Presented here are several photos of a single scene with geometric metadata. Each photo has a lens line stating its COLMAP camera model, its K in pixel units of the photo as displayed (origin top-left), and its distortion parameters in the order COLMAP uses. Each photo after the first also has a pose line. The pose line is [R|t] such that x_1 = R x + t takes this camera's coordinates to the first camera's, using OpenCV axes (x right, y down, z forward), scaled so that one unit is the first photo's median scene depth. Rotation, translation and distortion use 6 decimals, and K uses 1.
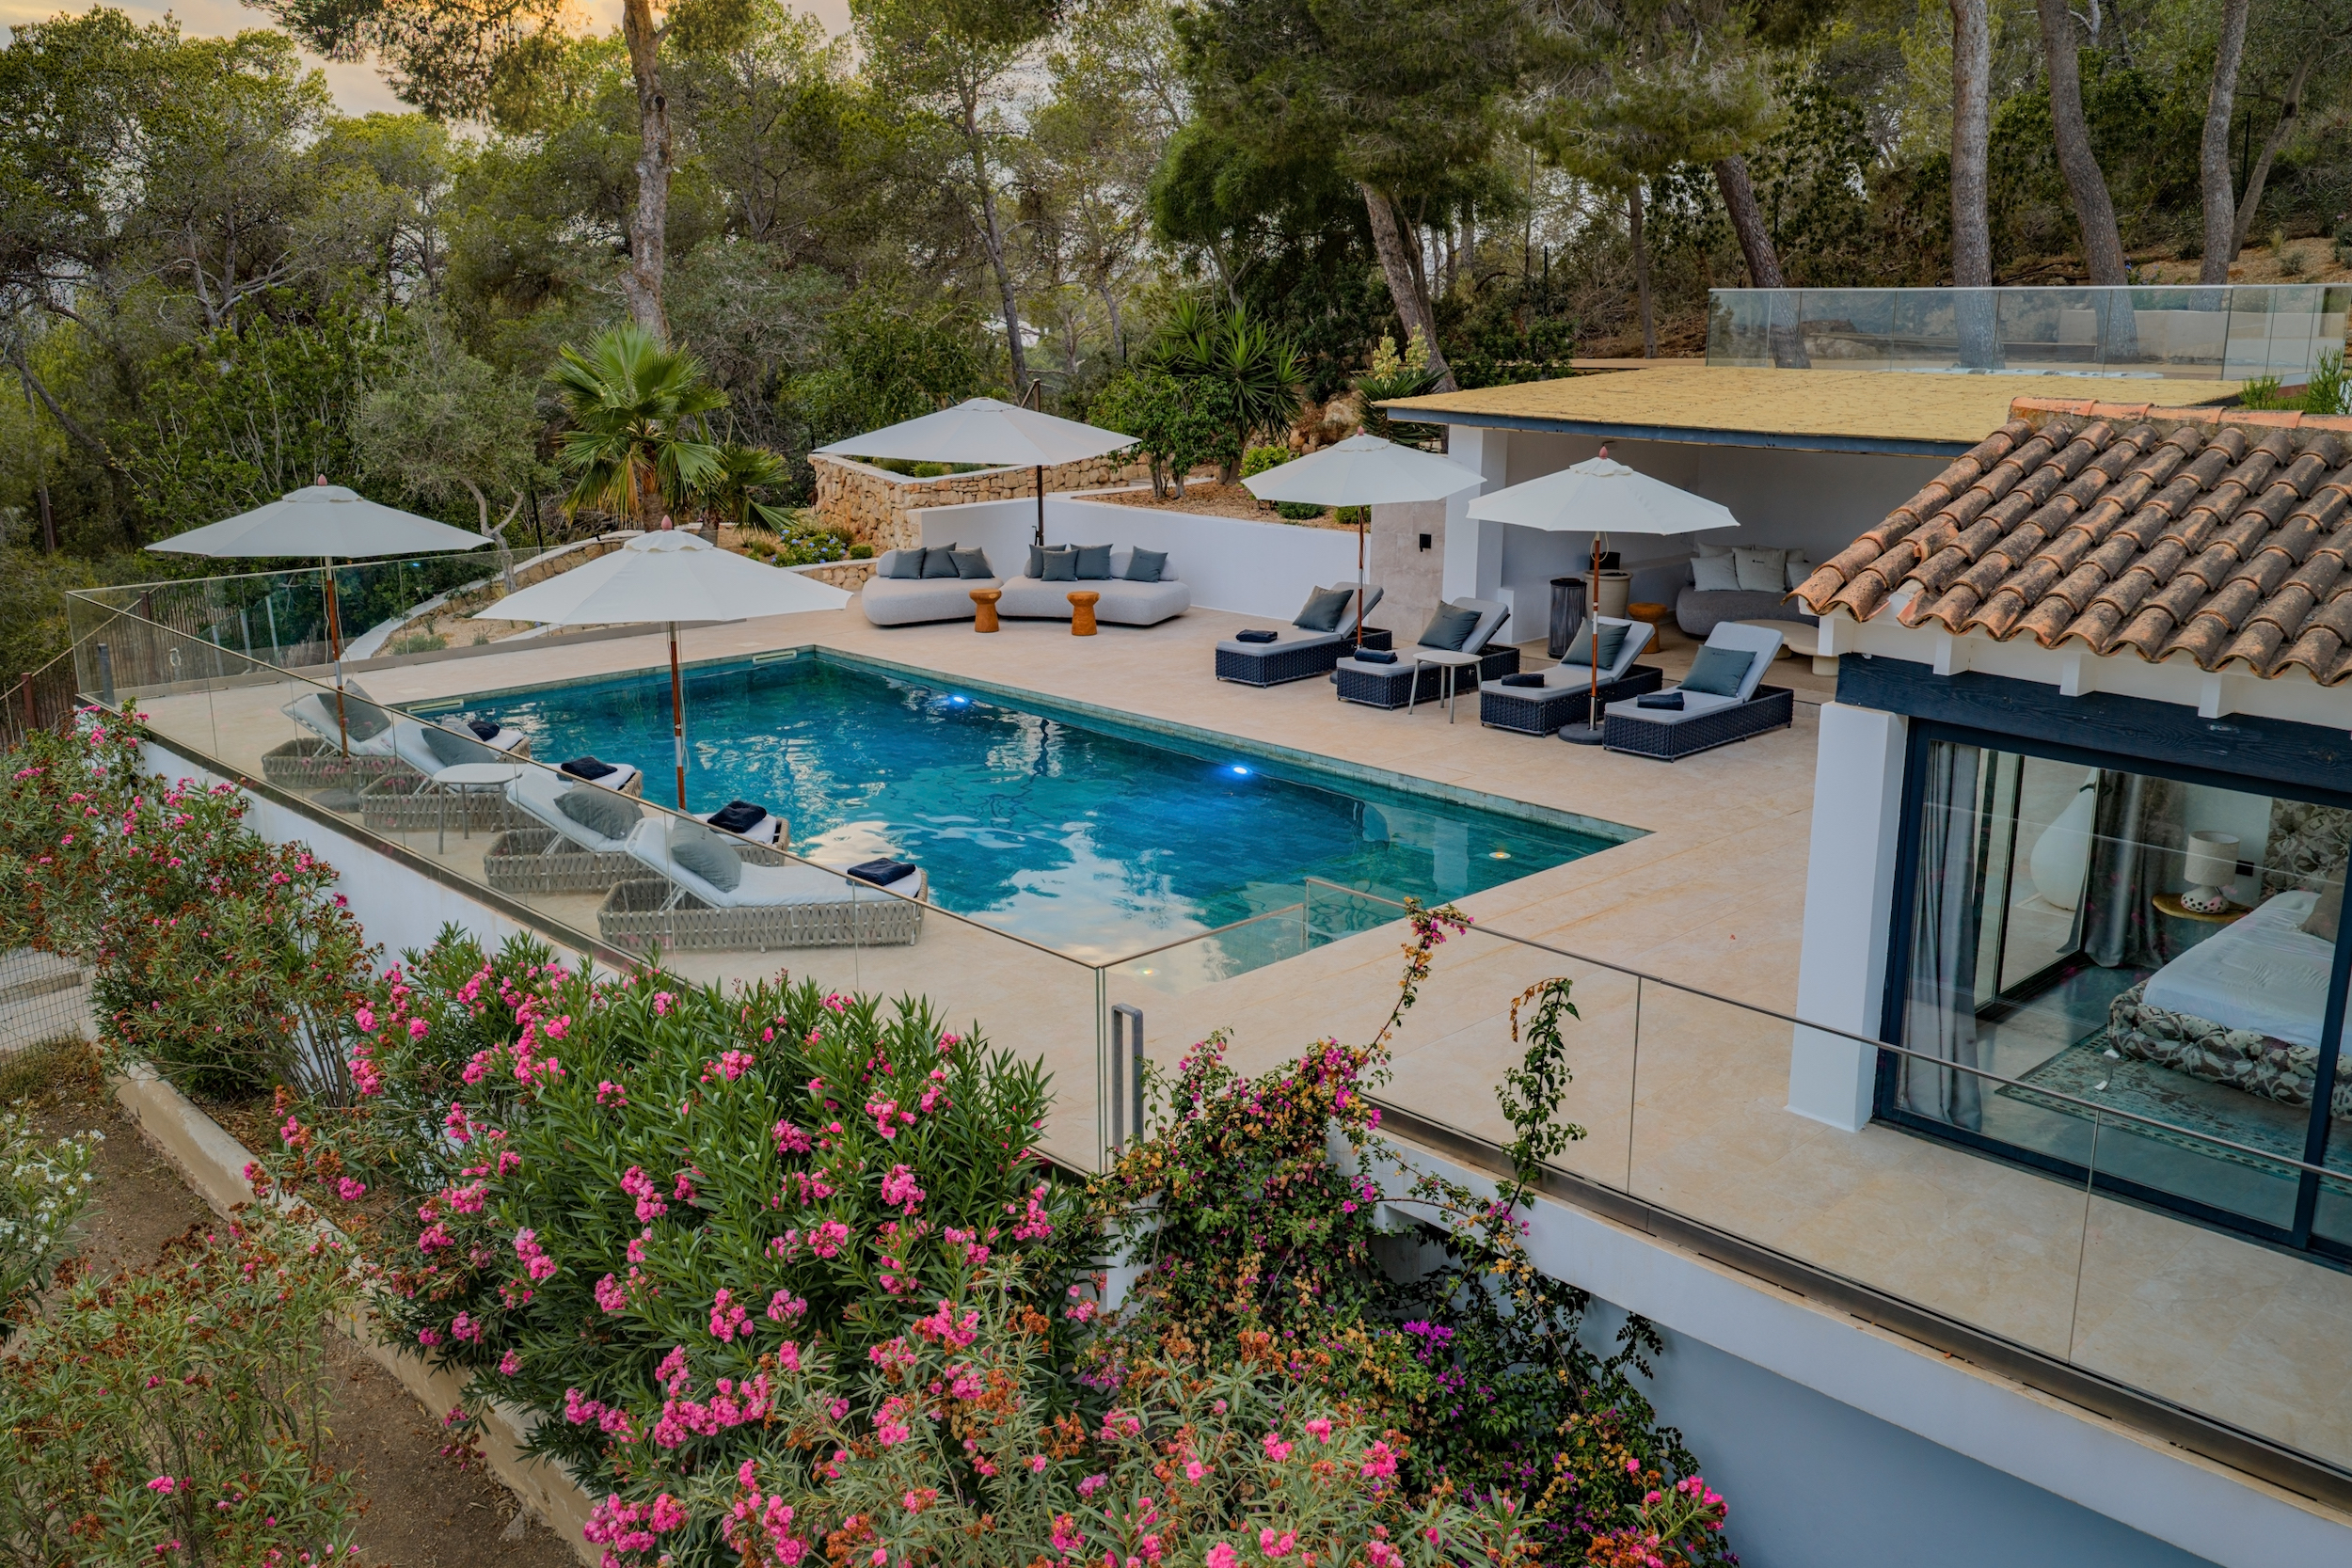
lens RADIAL K [[1961.9, 0, 1176.0], [0, 1961.9, 784.0], [0, 0, 1]] dist [0.021522, -0.004706]
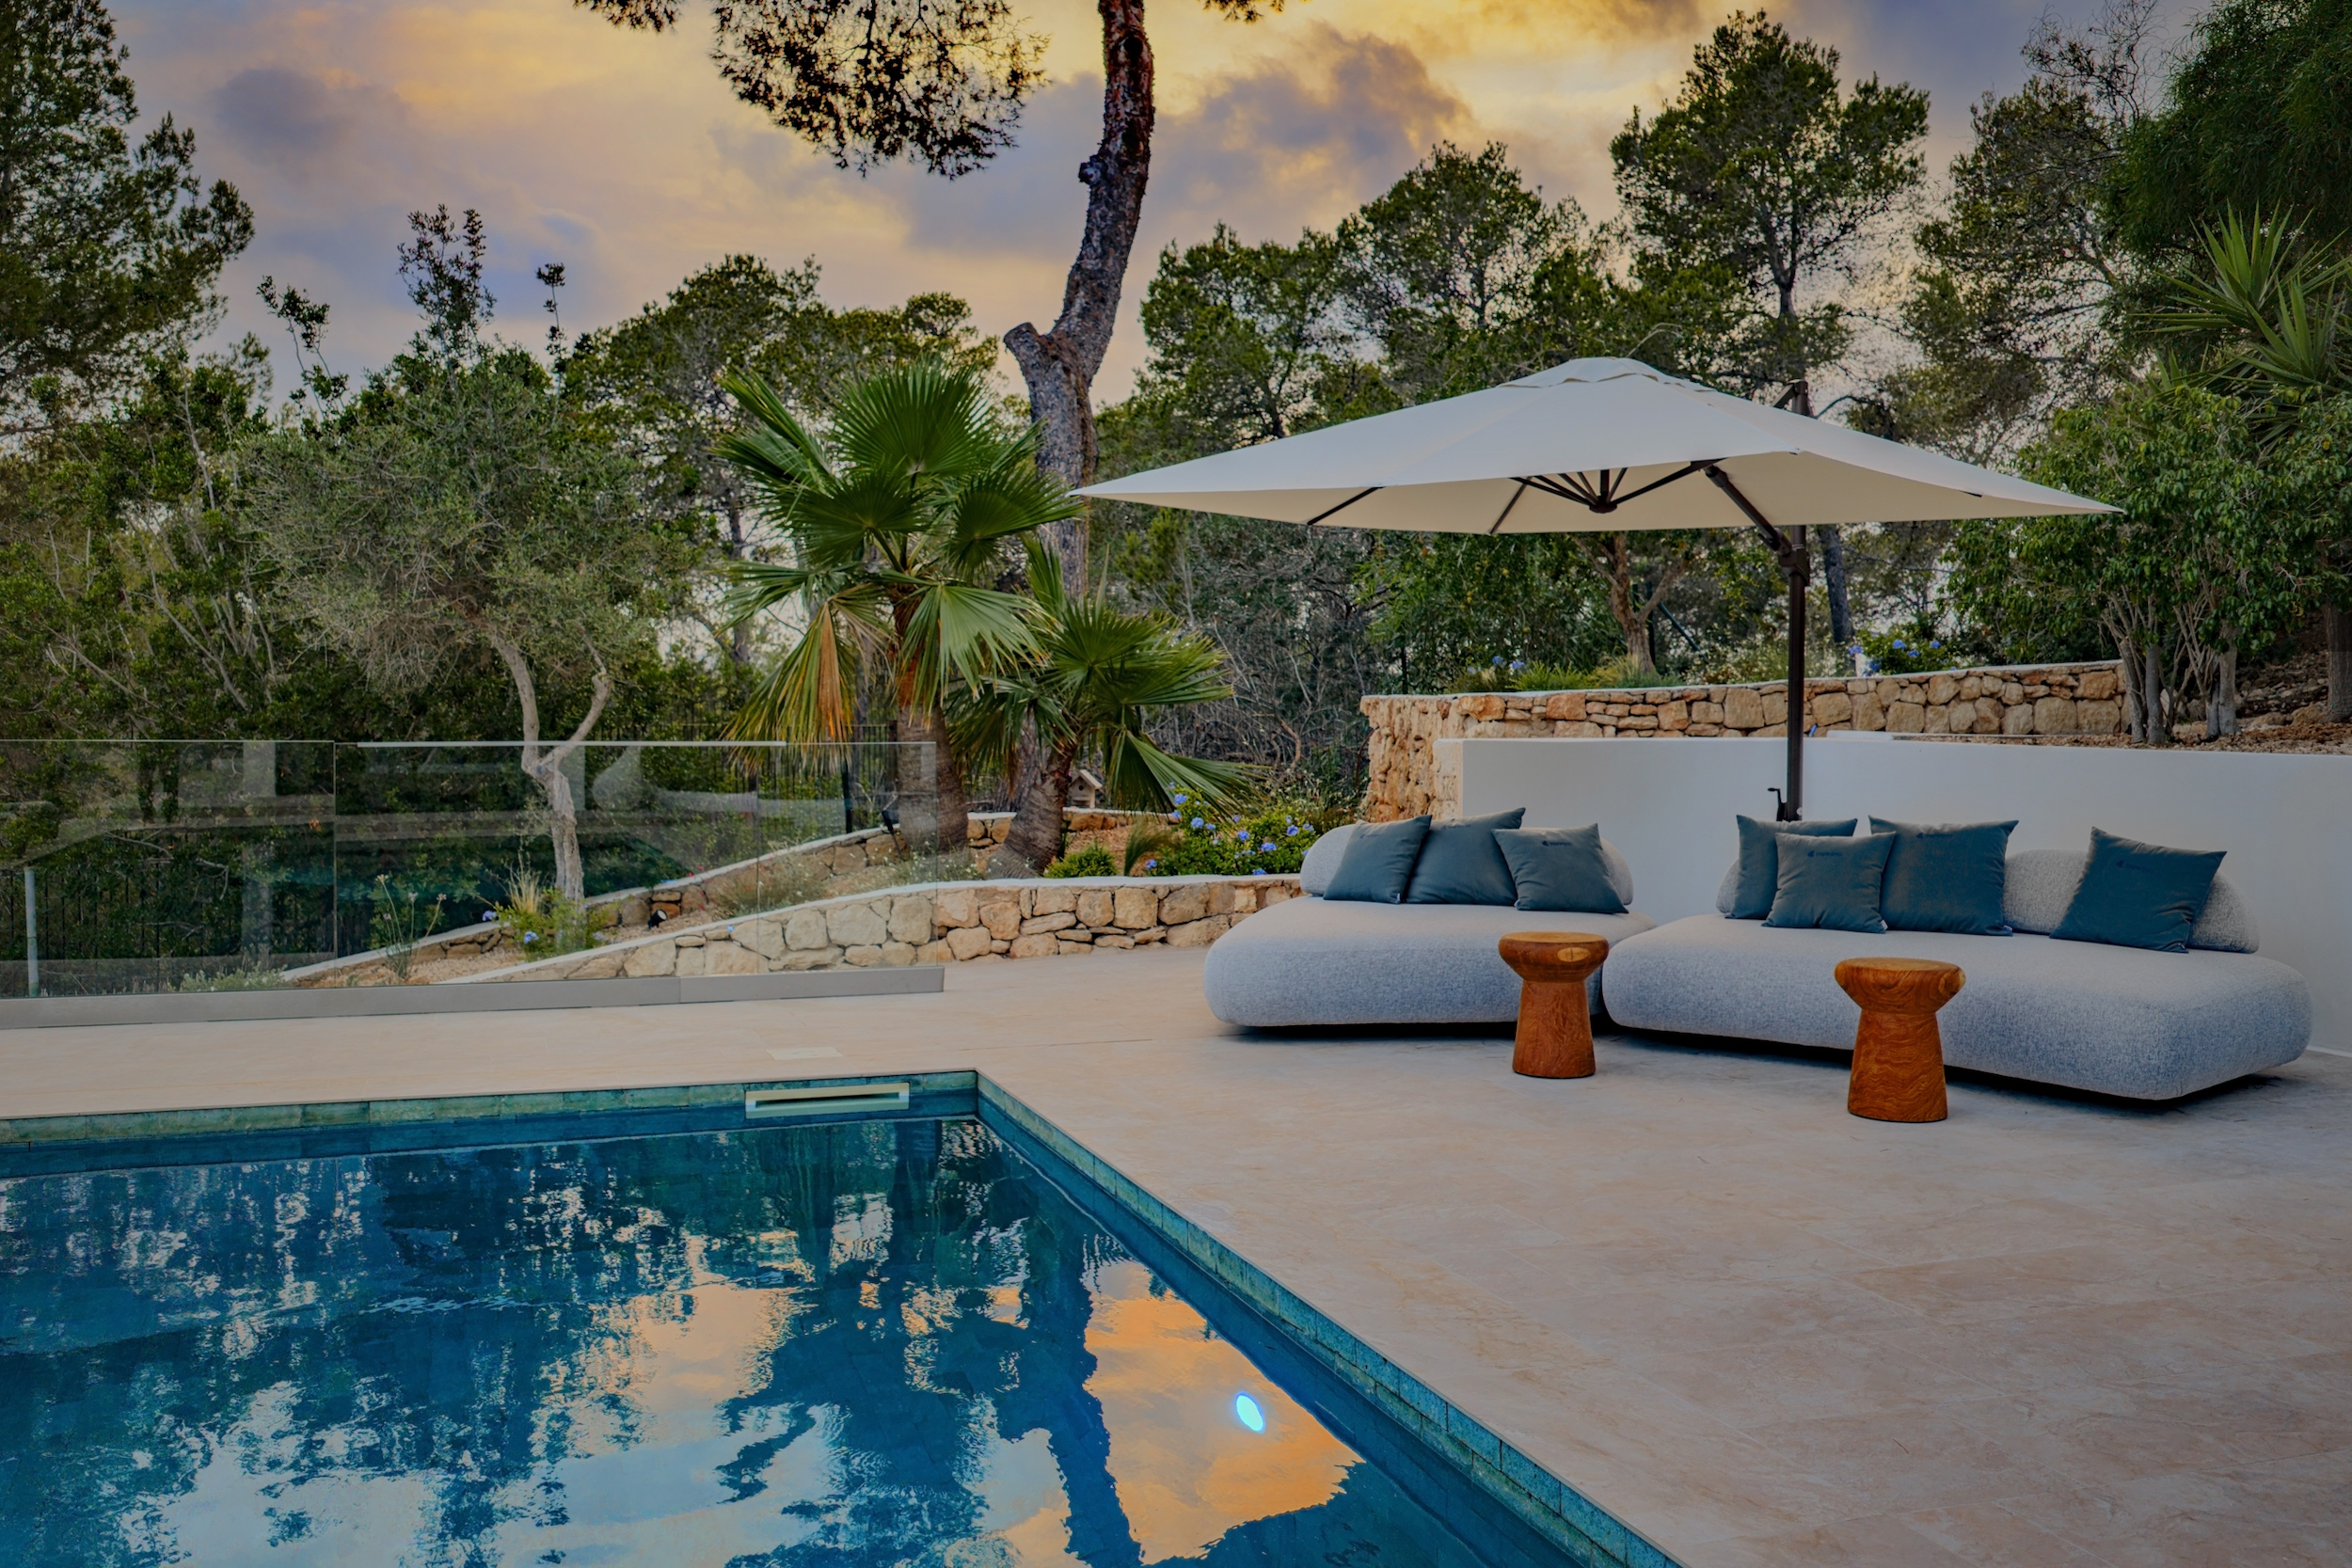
lens RADIAL K [[1961.6, 0, 1176.0], [0, 1961.6, 784.0], [0, 0, 1]] dist [0.001342, -0.005617]
pose [[0.910225, 0.027197, -0.413220, -0.026534], [-0.114691, 0.975364, -0.188443, -0.058219], [0.397915, 0.218918, 0.890920, 0.706910]]
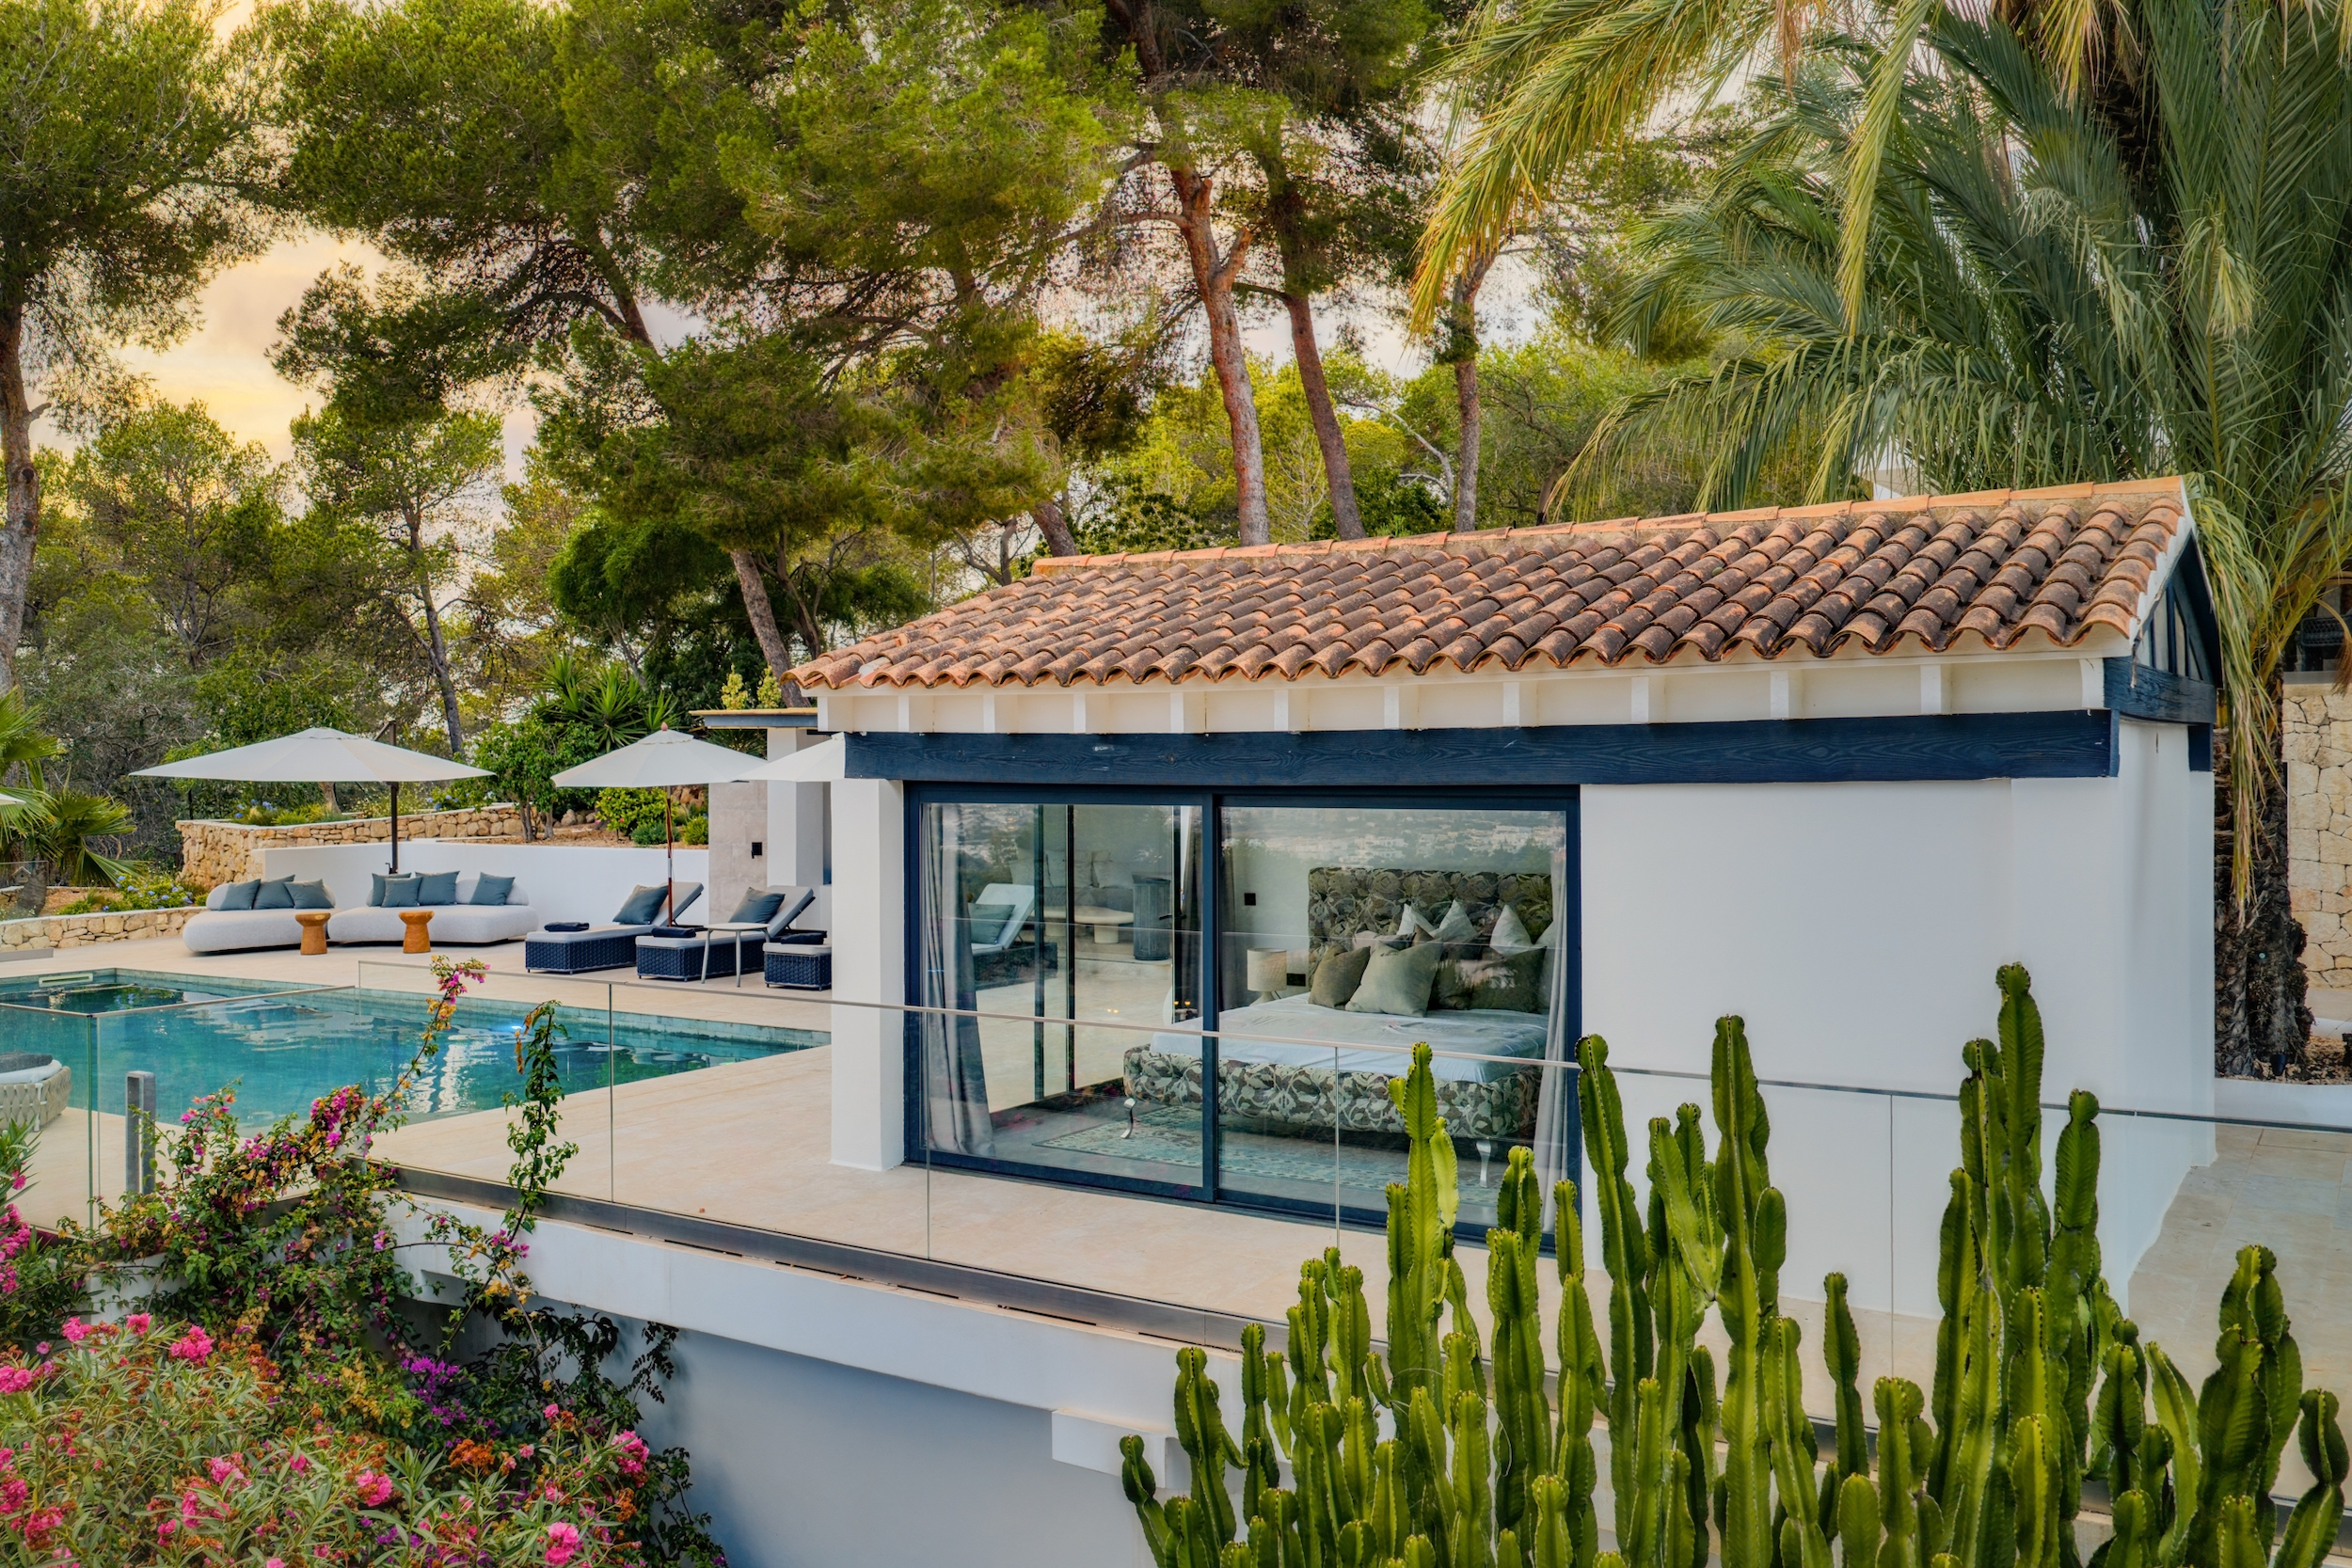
lens RADIAL K [[1961.6, 0, 1176.0], [0, 1961.6, 784.0], [0, 0, 1]] dist [0.001342, -0.005617]
pose [[0.975449, -0.008740, 0.220053, 0.110293], [0.061181, 0.970634, -0.232652, 0.095326], [-0.211558, 0.240403, 0.947338, -0.044126]]
